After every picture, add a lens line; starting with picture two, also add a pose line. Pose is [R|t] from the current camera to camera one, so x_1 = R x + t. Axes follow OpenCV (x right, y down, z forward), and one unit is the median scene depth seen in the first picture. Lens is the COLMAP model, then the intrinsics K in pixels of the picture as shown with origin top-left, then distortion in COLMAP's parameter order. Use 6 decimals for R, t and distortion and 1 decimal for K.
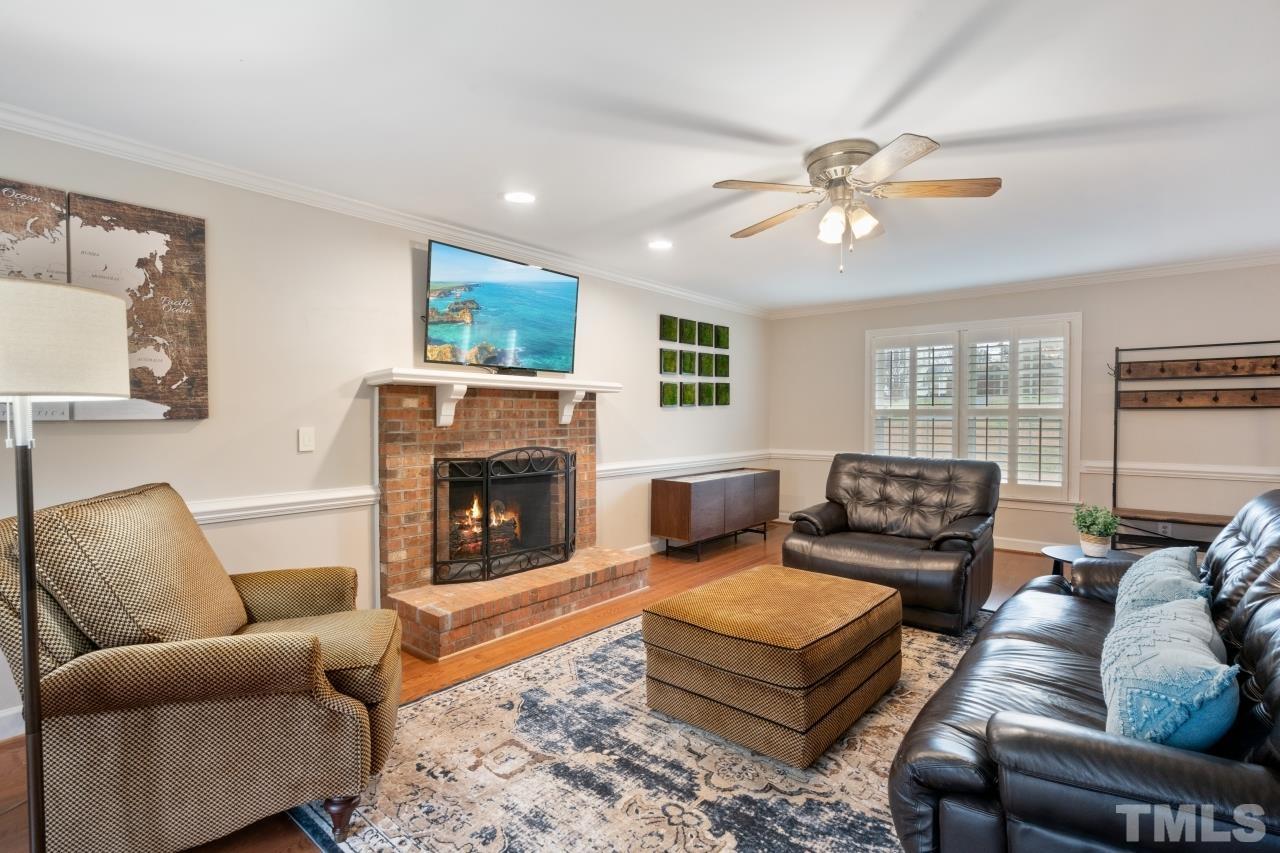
lens RADIAL K [[588.3, 0, 643.5], [0, 588.3, 426.6], [0, 0, 1]] dist [-0.008630, 0.005432]
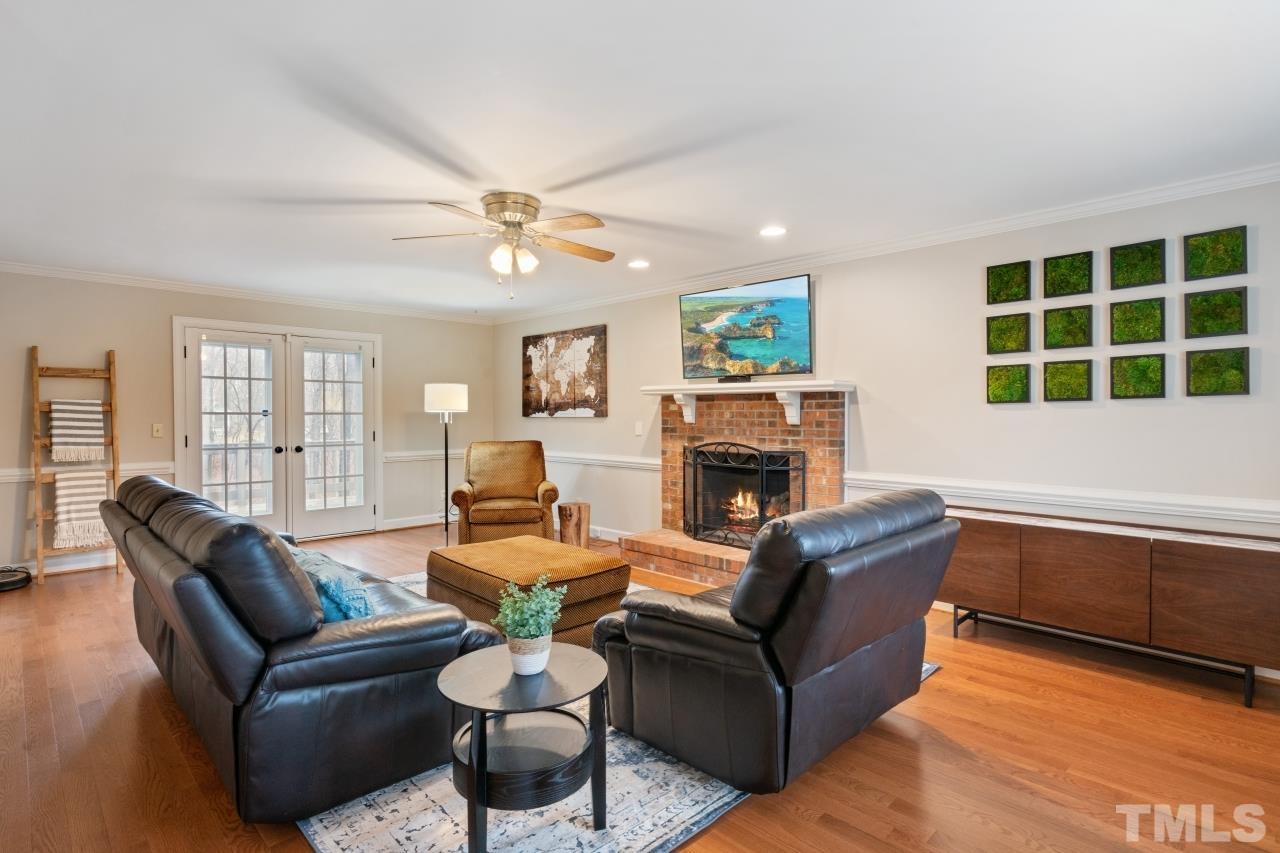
lens RADIAL K [[628.7, 0, 641.2], [0, 628.7, 420.6], [0, 0, 1]] dist [0.001372, -0.000286]
pose [[-0.076037, 0.012190, -0.997030, 1.056511], [-0.019546, 0.999715, 0.013714, -0.022629], [0.996913, 0.020531, -0.075777, 0.895266]]
